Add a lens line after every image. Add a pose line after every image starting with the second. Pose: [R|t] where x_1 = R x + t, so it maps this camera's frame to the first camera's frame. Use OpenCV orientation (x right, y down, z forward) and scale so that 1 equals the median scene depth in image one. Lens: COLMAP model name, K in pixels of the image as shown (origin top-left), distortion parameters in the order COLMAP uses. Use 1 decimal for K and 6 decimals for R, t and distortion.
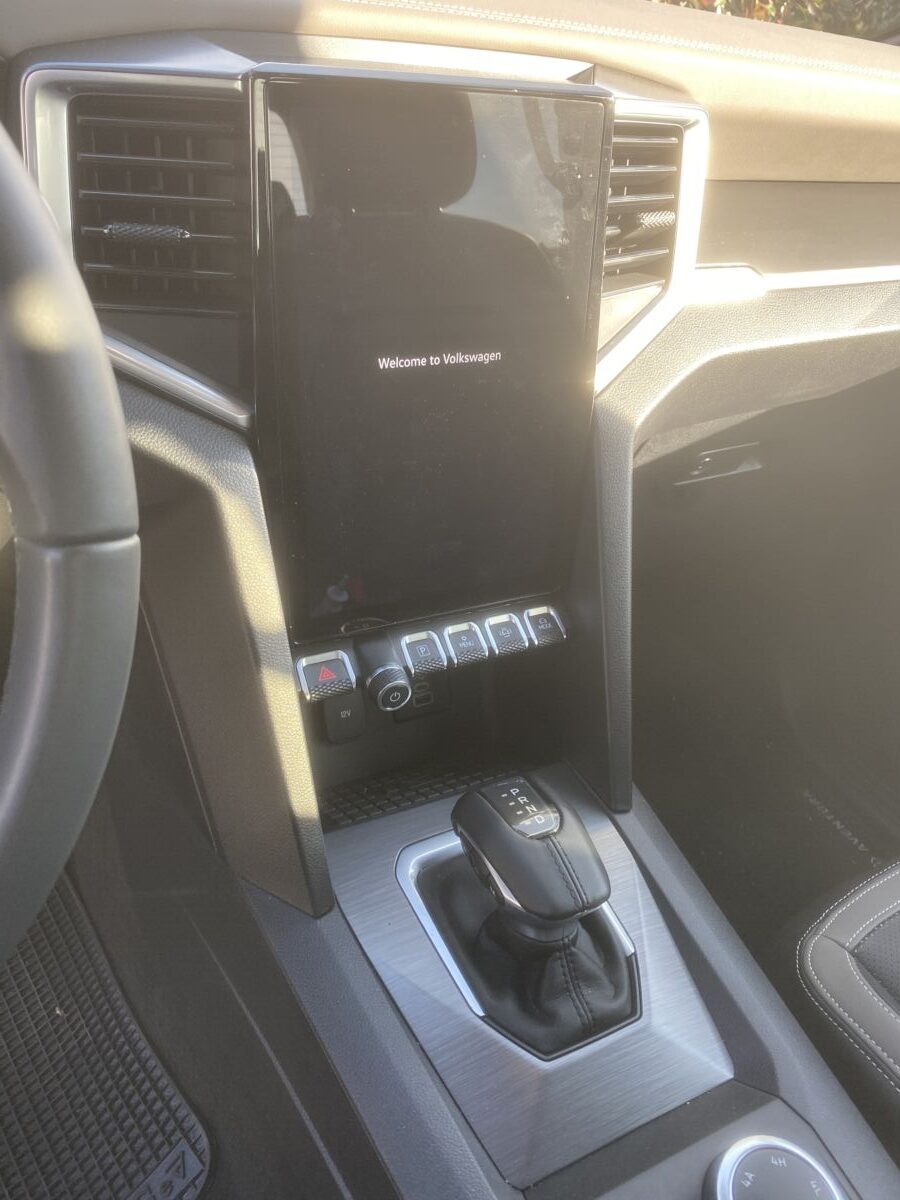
lens RADIAL K [[941.9, 0, 450.0], [0, 941.9, 600.0], [0, 0, 1]] dist [0.013982, -0.006404]
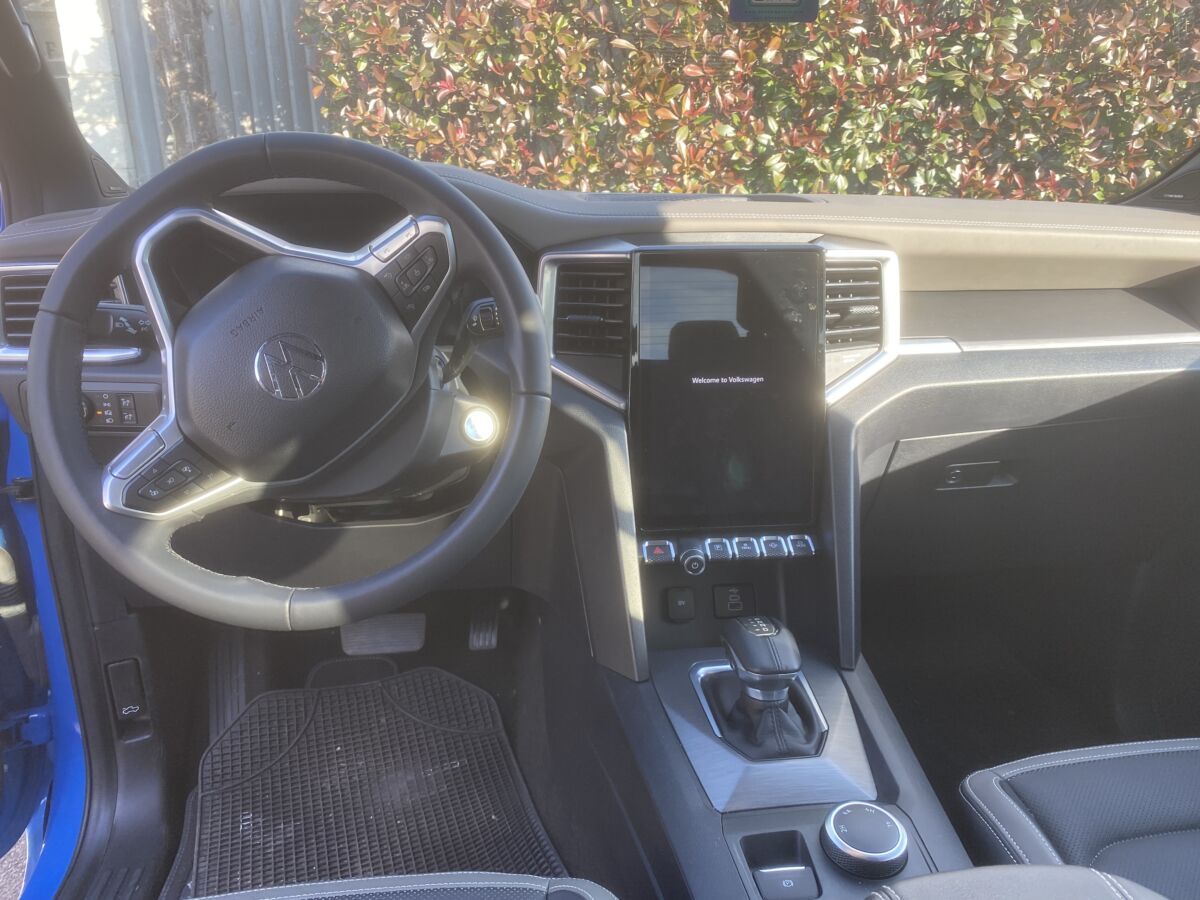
lens RADIAL K [[941.9, 0, 600.0], [0, 941.9, 450.0], [0, 0, 1]] dist [0.013982, -0.006404]
pose [[0.942872, 0.014080, -0.332856, 0.356734], [-0.107441, 0.958576, -0.263797, 0.380416], [0.315354, 0.284489, 0.905327, -0.704025]]
